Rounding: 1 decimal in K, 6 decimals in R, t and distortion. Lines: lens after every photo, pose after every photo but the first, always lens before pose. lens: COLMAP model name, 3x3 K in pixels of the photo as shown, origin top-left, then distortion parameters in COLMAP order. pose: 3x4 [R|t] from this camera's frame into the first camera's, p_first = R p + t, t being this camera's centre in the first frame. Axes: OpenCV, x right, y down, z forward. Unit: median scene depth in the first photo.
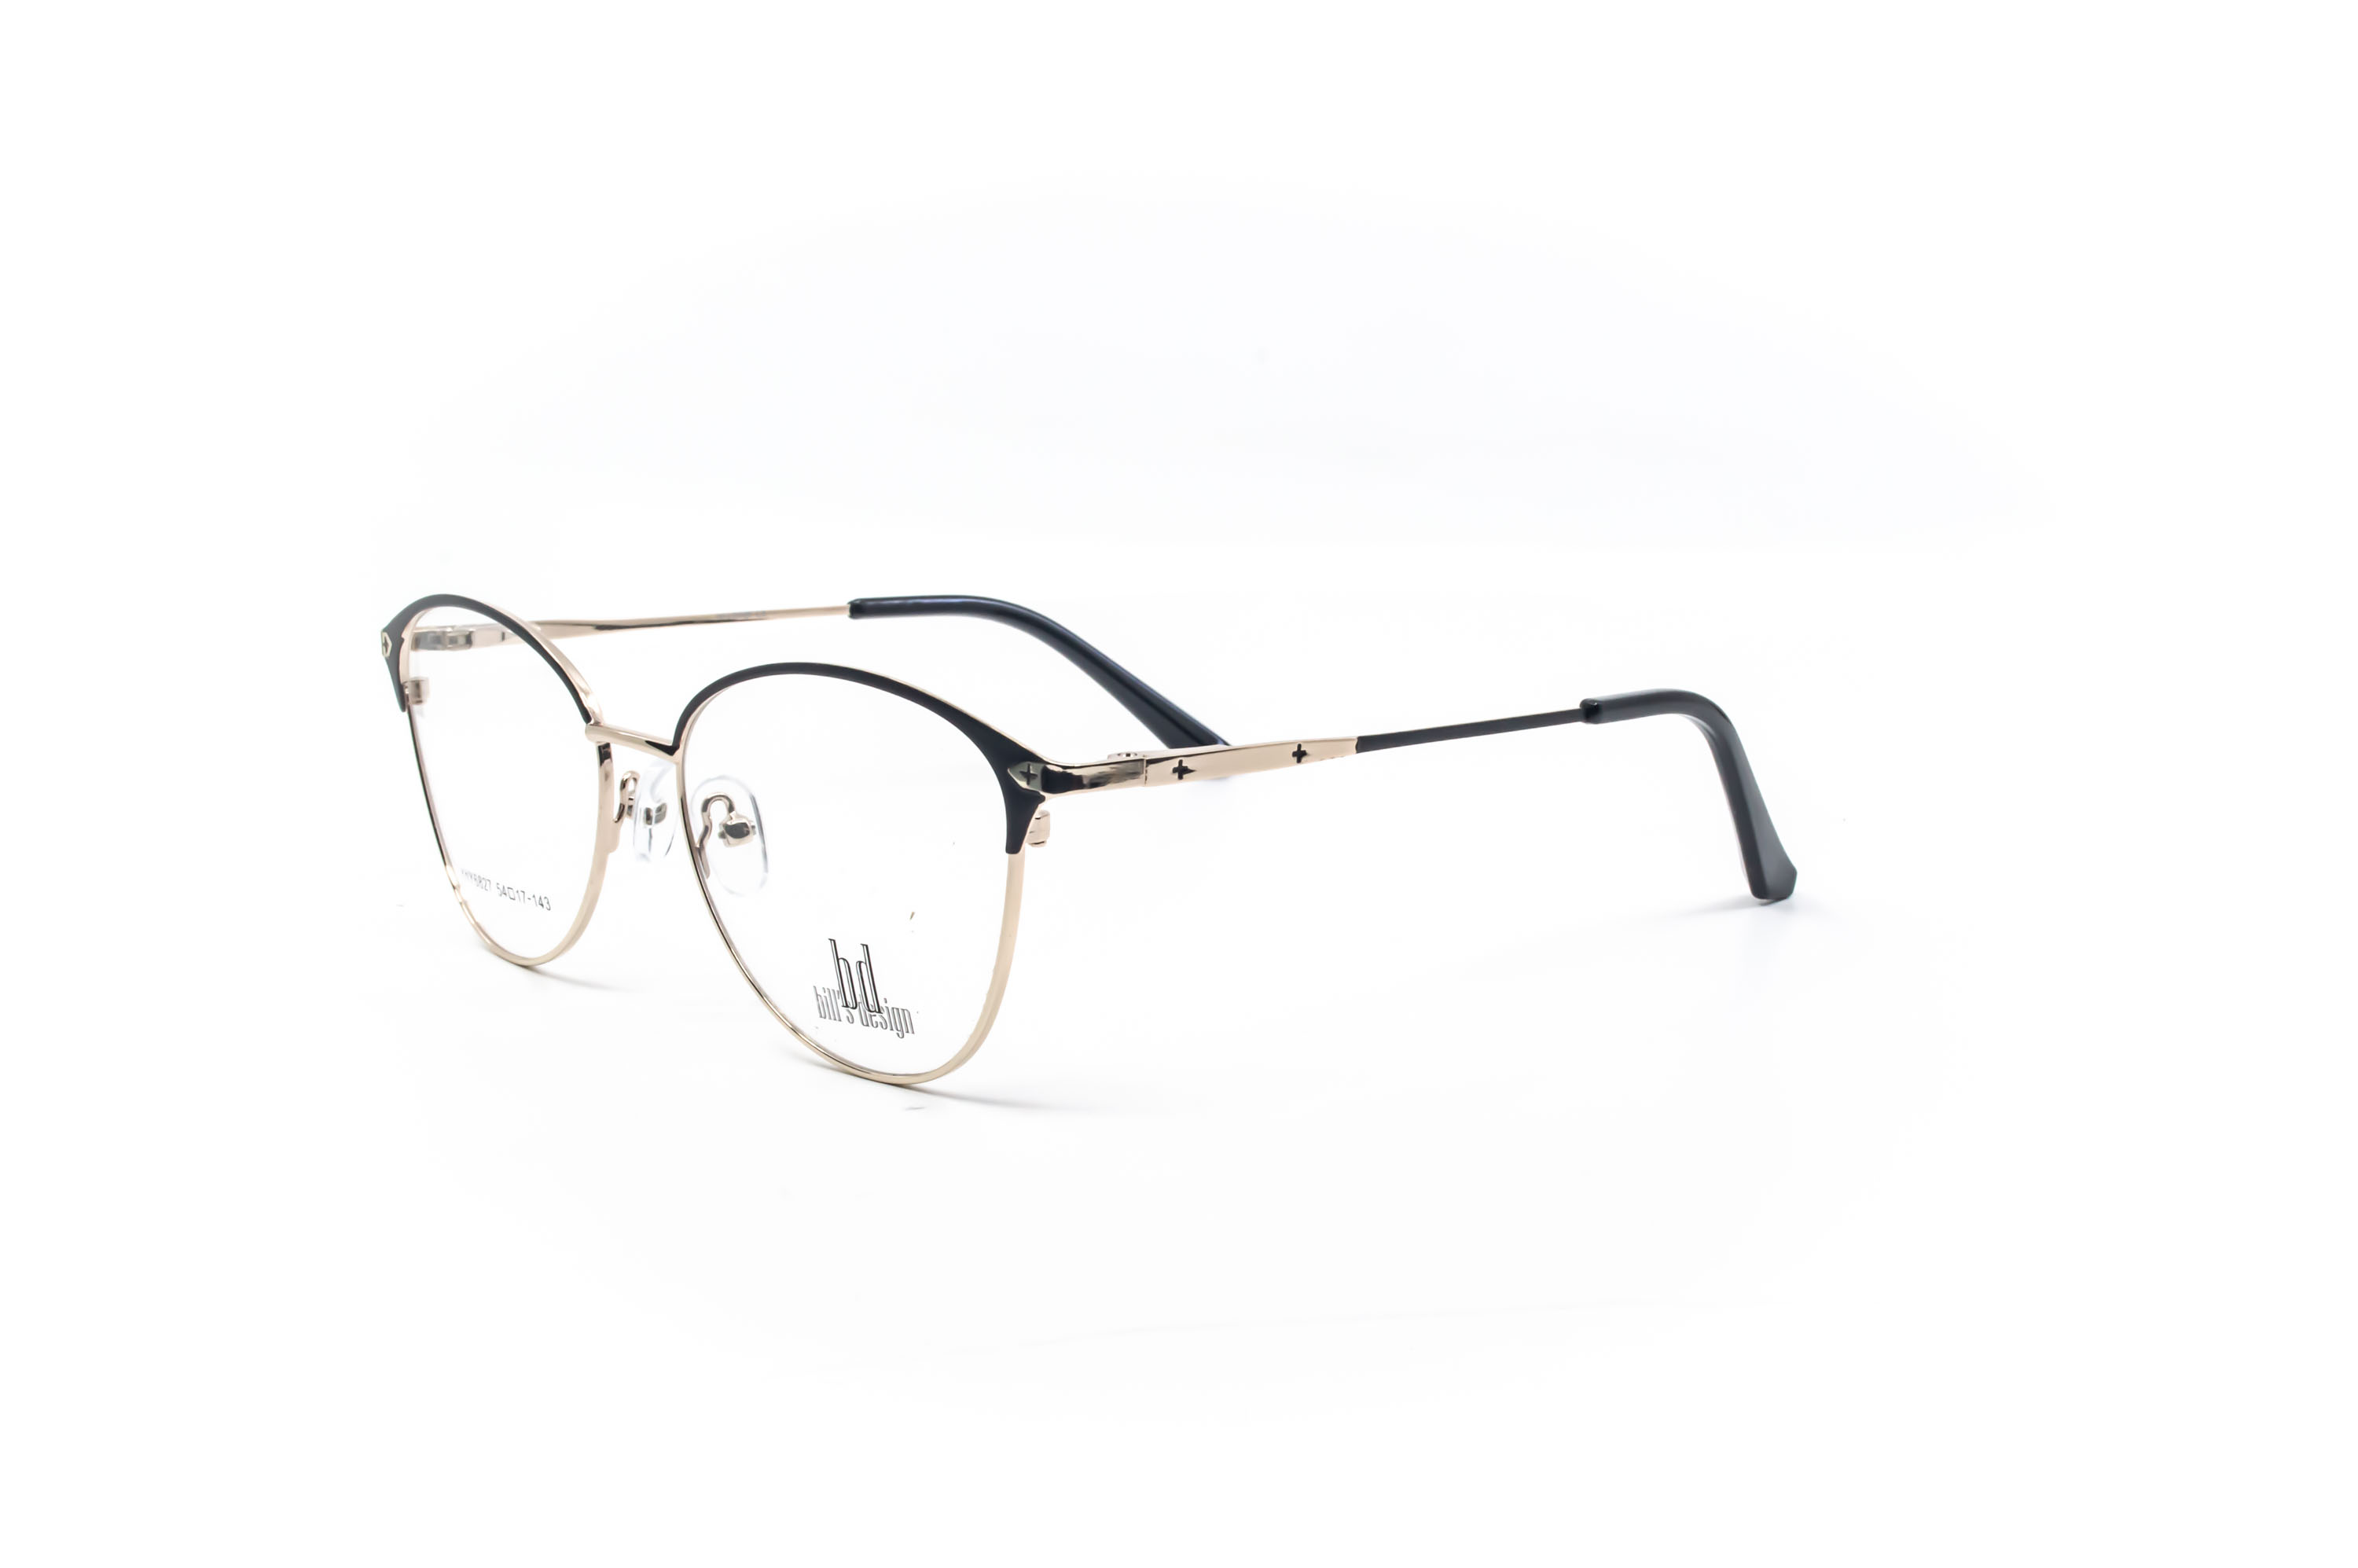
lens RADIAL K [[3010.5, 0, 1182.3], [0, 3010.5, 787.9], [0, 0, 1]] dist [-0.071904, 0.000000]
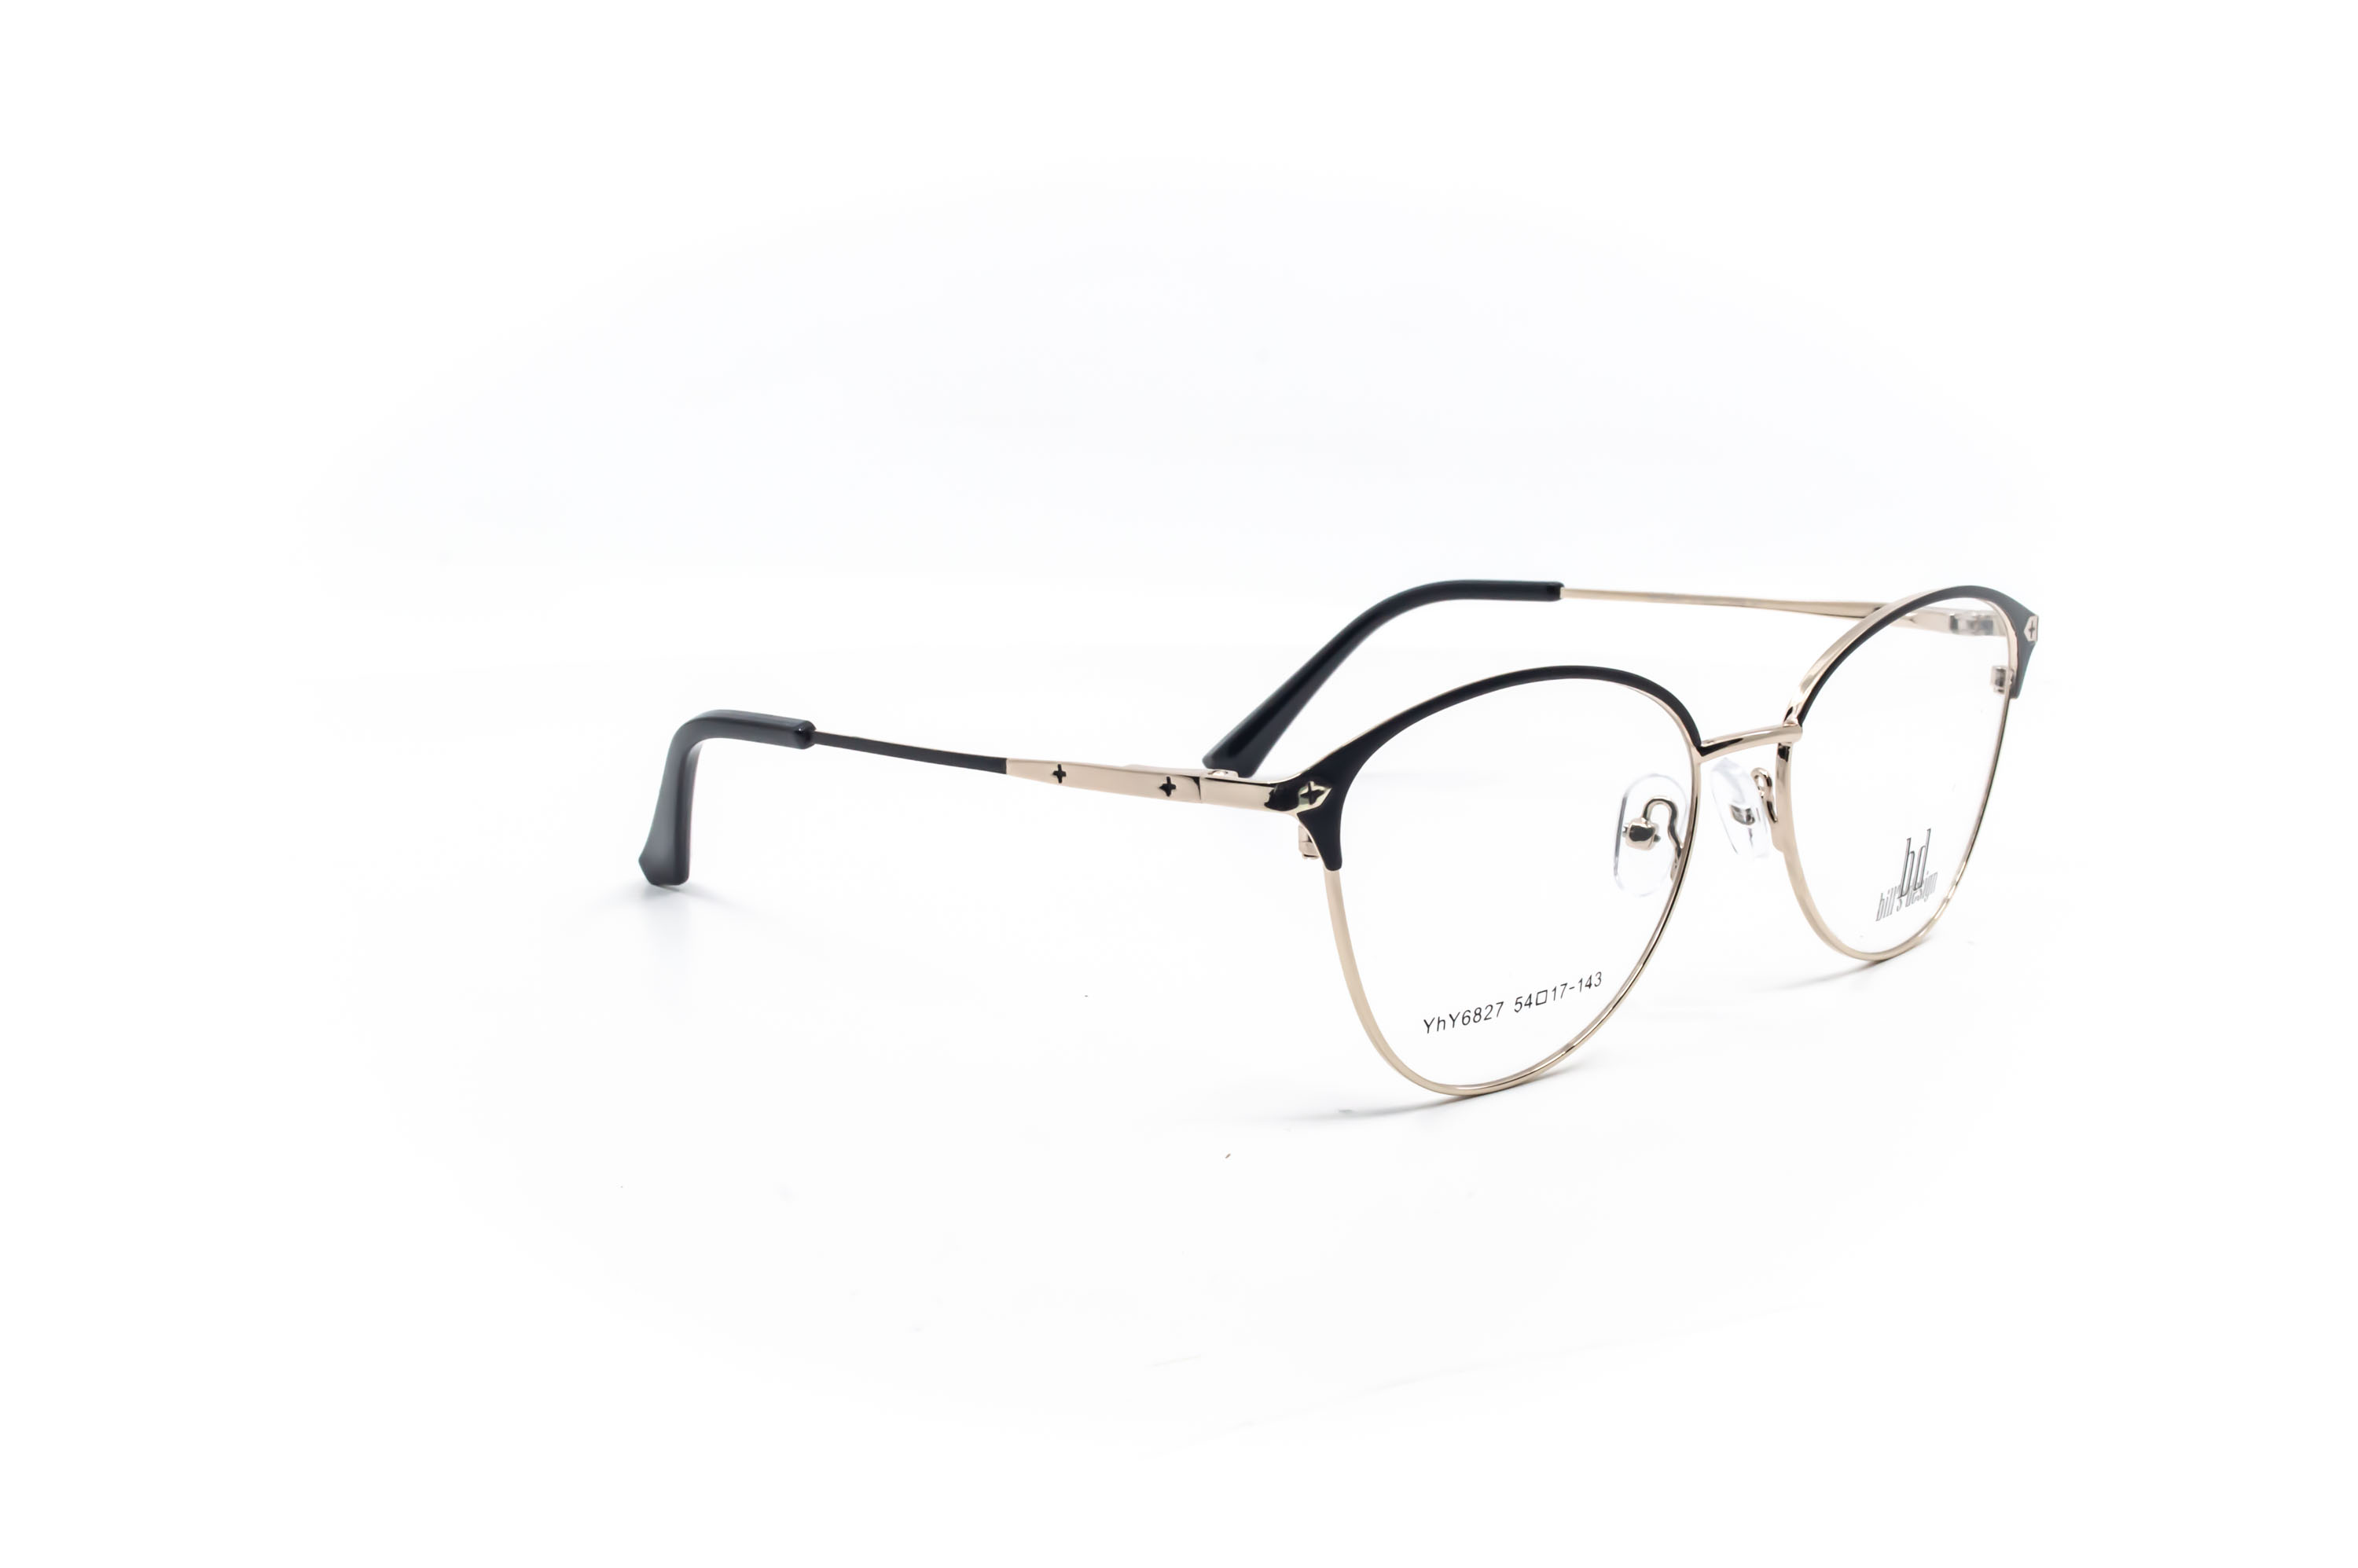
lens RADIAL K [[3010.5, 0, 1169.8], [0, 3010.5, 798.4], [0, 0, 1]] dist [-0.071904, 0.000000]
pose [[0.030360, -0.202255, 0.978862, -1.174858], [0.221453, 0.956337, 0.190732, -0.231314], [-0.974698, 0.210982, 0.073824, 1.127930]]
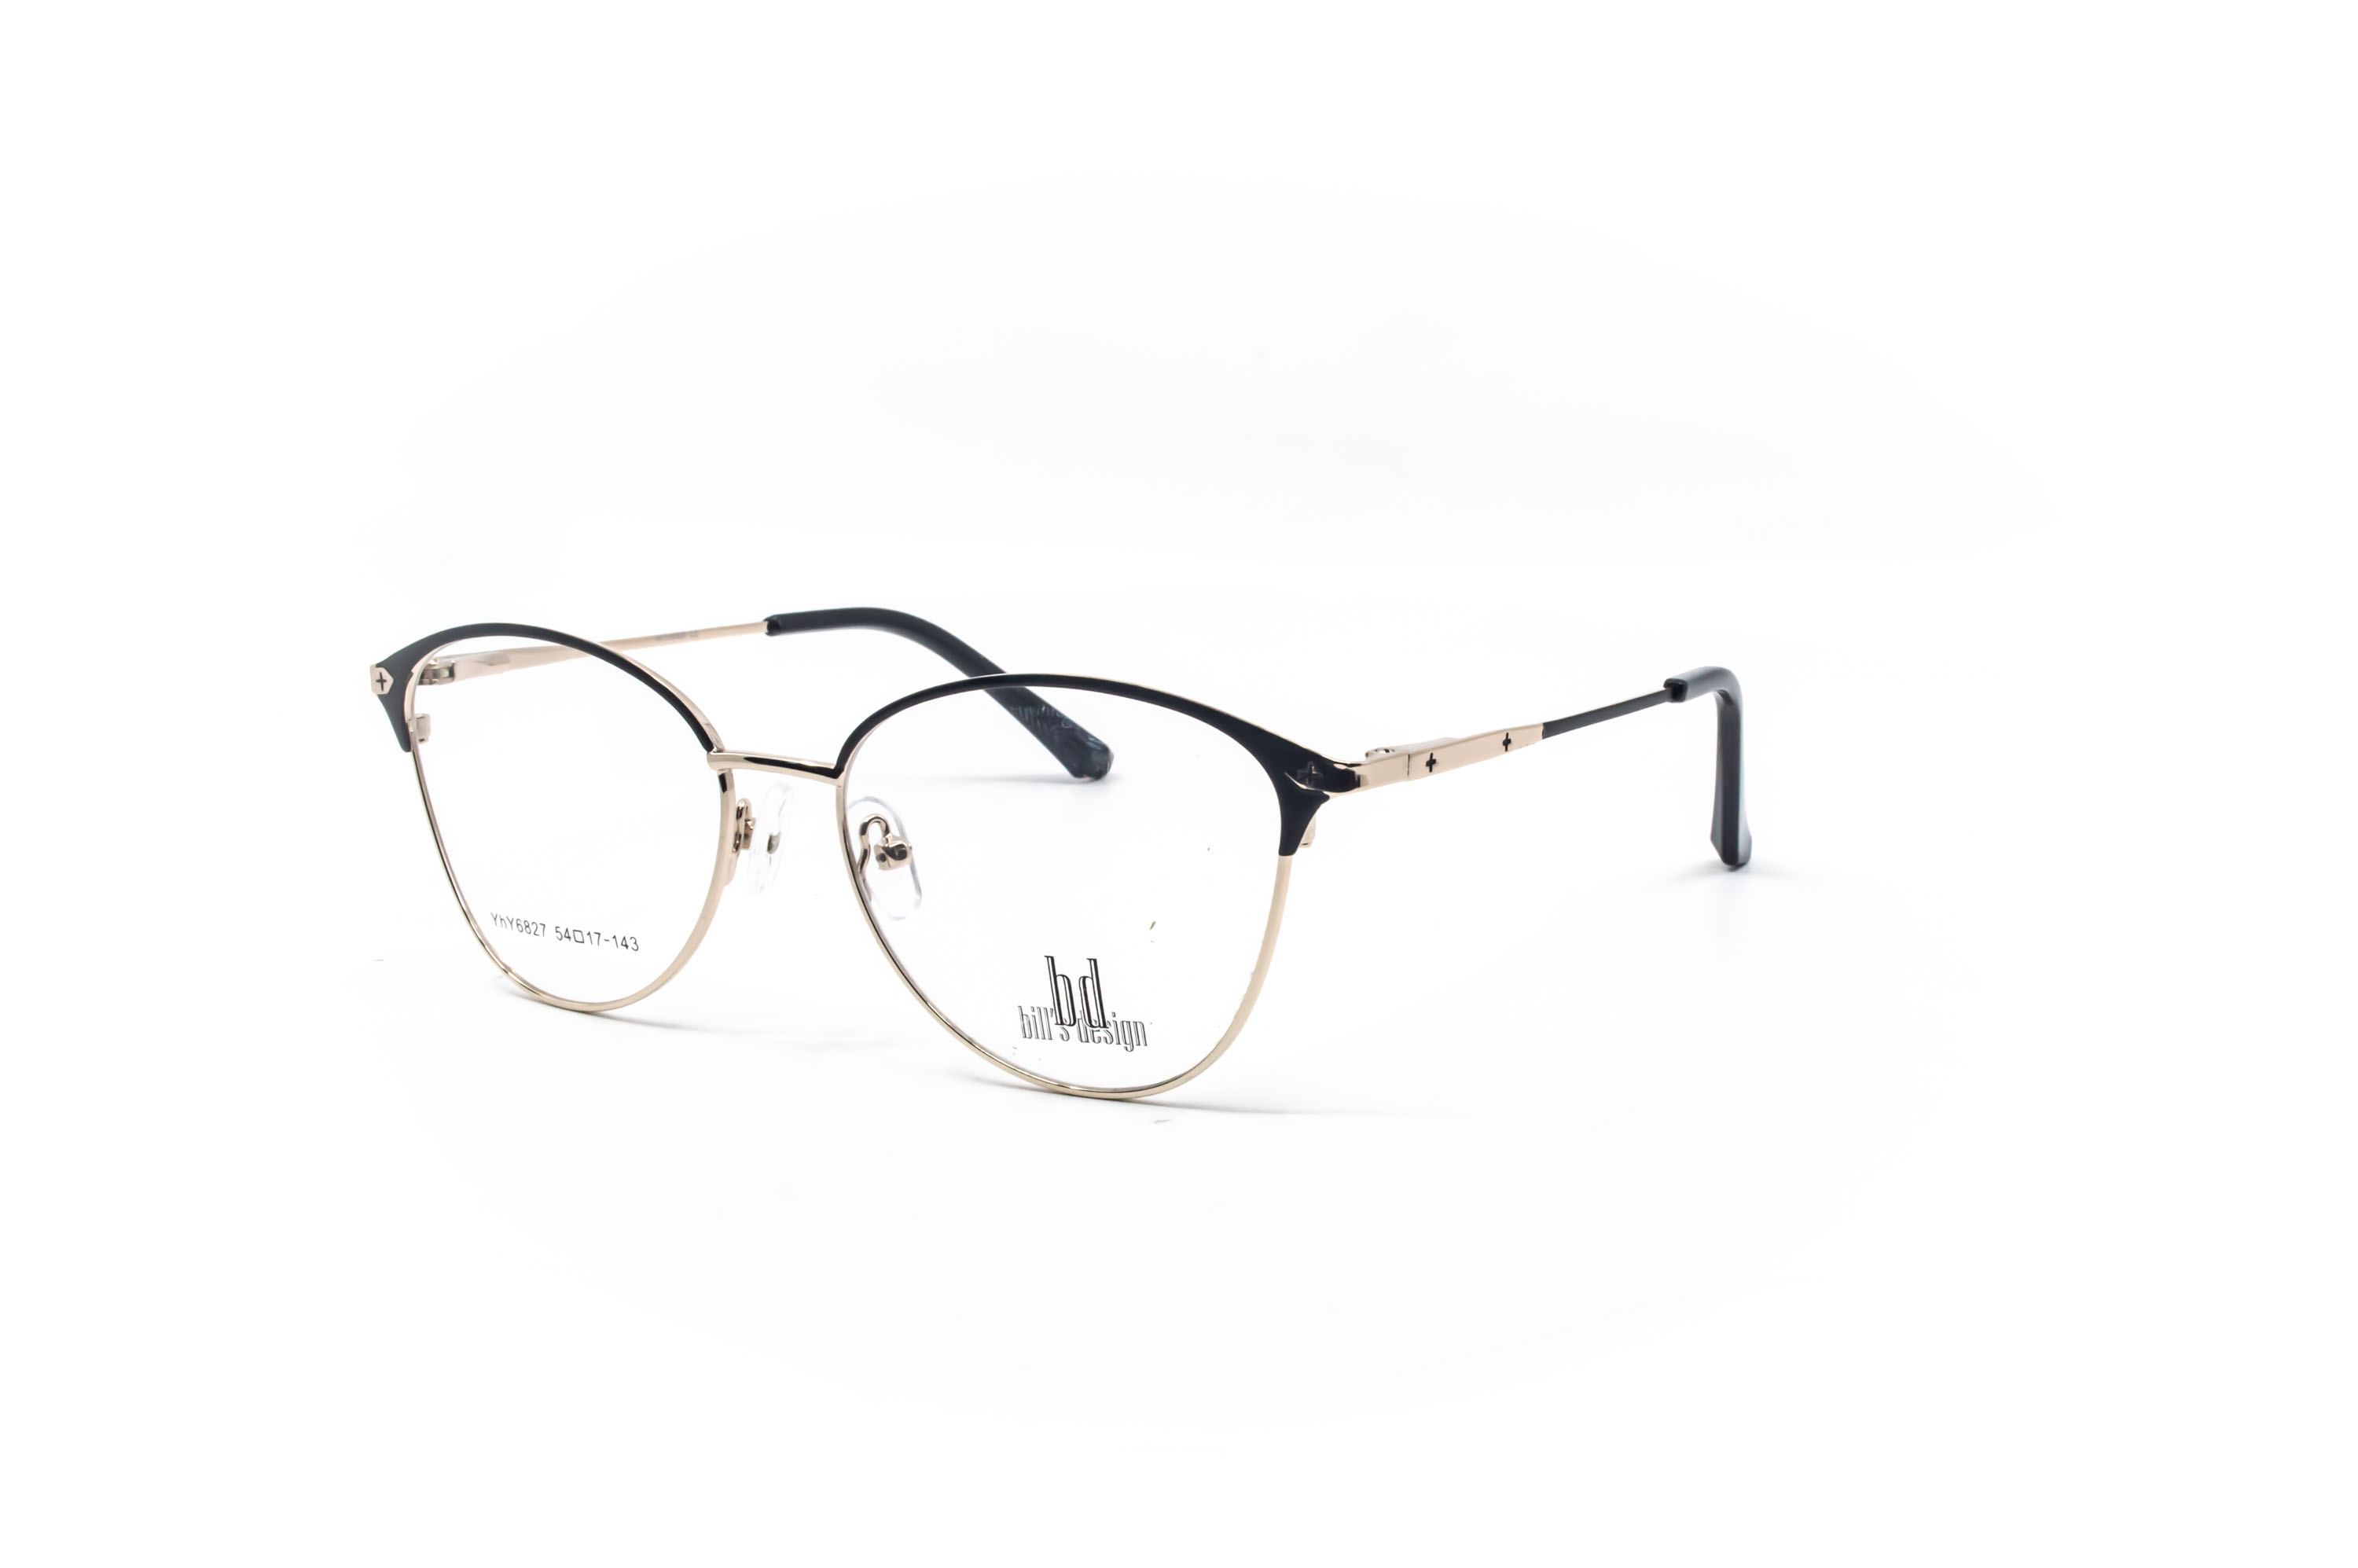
lens RADIAL K [[3010.5, 0, 1180.5], [0, 3010.5, 790.6], [0, 0, 1]] dist [-0.071904, 0.000000]
pose [[0.965254, -0.053715, 0.255734, -0.307037], [0.054033, 0.998522, 0.005788, -0.006441], [-0.255667, 0.008232, 0.966730, 0.039815]]
